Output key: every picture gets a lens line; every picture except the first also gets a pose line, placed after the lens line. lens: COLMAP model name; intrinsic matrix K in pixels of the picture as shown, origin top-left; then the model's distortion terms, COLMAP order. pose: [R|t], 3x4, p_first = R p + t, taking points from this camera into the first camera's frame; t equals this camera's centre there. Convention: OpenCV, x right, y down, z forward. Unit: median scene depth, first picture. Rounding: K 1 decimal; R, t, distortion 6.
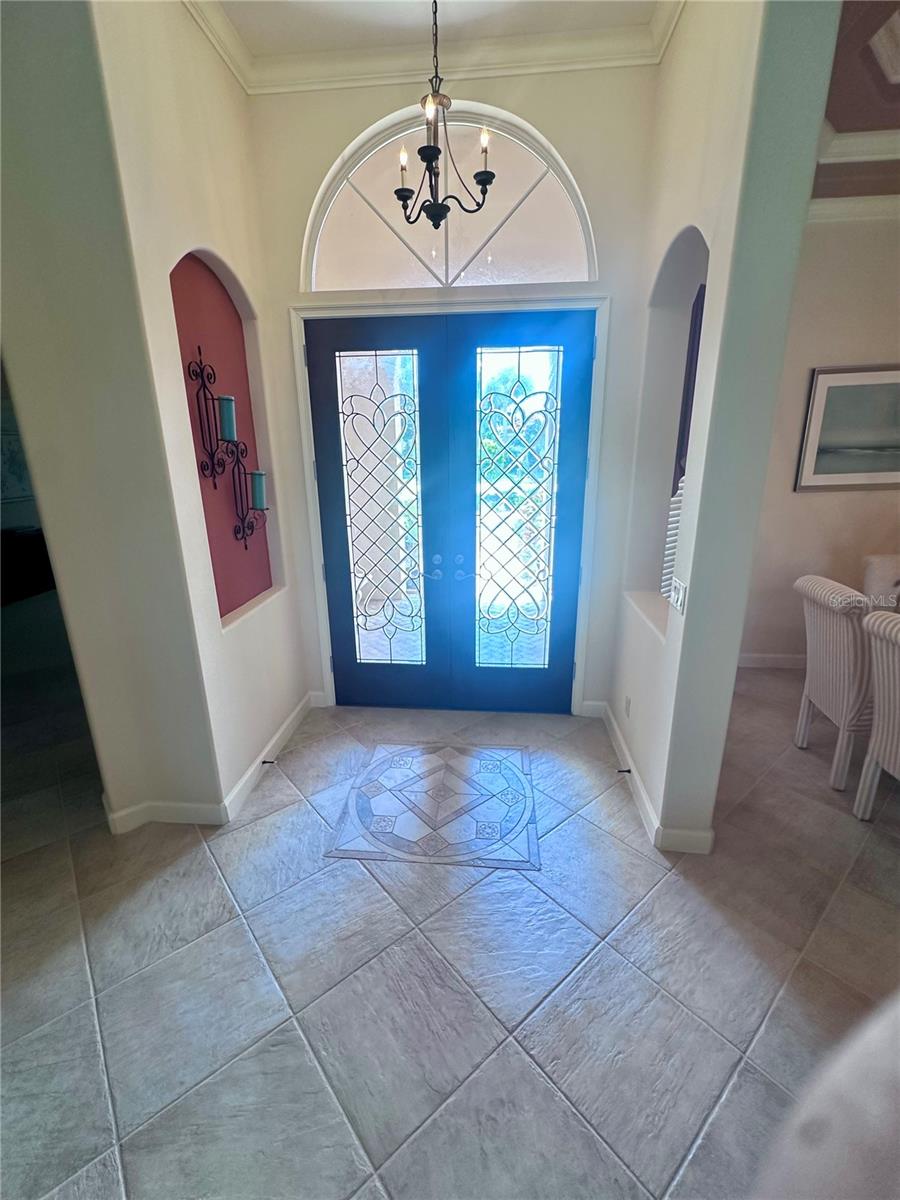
lens RADIAL K [[520.1, 0, 445.4], [0, 520.1, 602.6], [0, 0, 1]] dist [-0.000504, -0.001051]
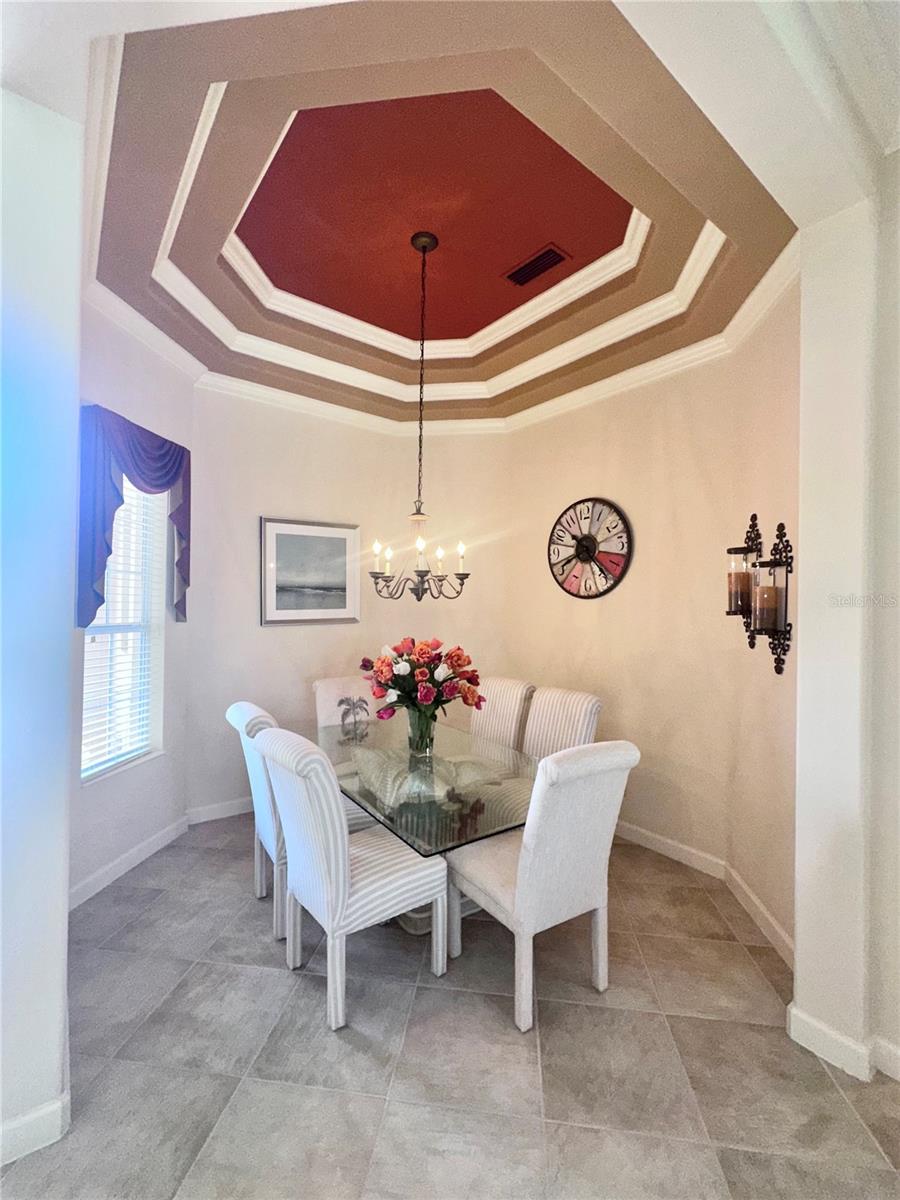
lens RADIAL K [[520.1, 0, 449.9], [0, 520.1, 602.5], [0, 0, 1]] dist [-0.000504, -0.001051]
pose [[0.729438, 0.031381, 0.683327, 0.290840], [0.160366, 0.963262, -0.215425, 0.032755], [-0.664984, 0.266722, 0.697608, 0.013892]]
